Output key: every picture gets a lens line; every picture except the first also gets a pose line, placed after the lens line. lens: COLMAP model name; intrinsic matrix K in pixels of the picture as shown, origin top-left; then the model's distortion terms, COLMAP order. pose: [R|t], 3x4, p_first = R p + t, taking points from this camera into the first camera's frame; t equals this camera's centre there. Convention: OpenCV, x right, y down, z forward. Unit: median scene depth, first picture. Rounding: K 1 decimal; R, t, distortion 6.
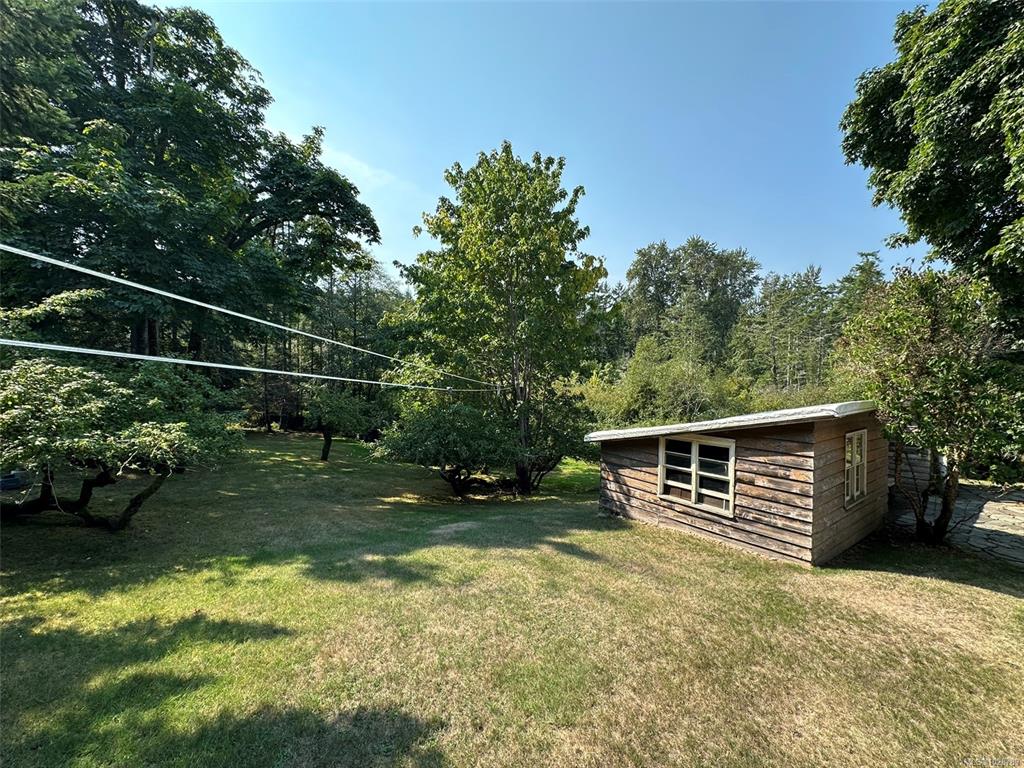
lens RADIAL K [[407.1, 0, 510.7], [0, 407.1, 384.1], [0, 0, 1]] dist [-0.003188, 0.000167]
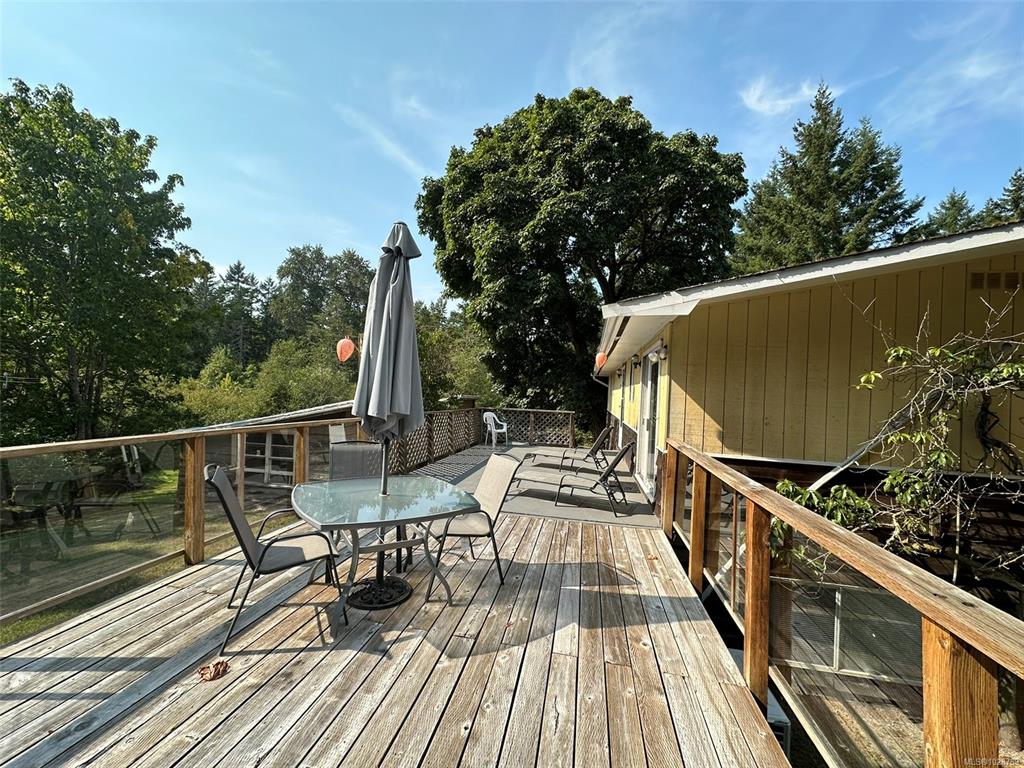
lens RADIAL K [[407.1, 0, 512.0], [0, 407.1, 387.6], [0, 0, 1]] dist [-0.003188, 0.000167]
pose [[0.703101, 0.027937, 0.710541, 0.038177], [-0.021951, 0.999604, -0.017581, 0.005830], [-0.710751, -0.003235, 0.703437, -0.138969]]
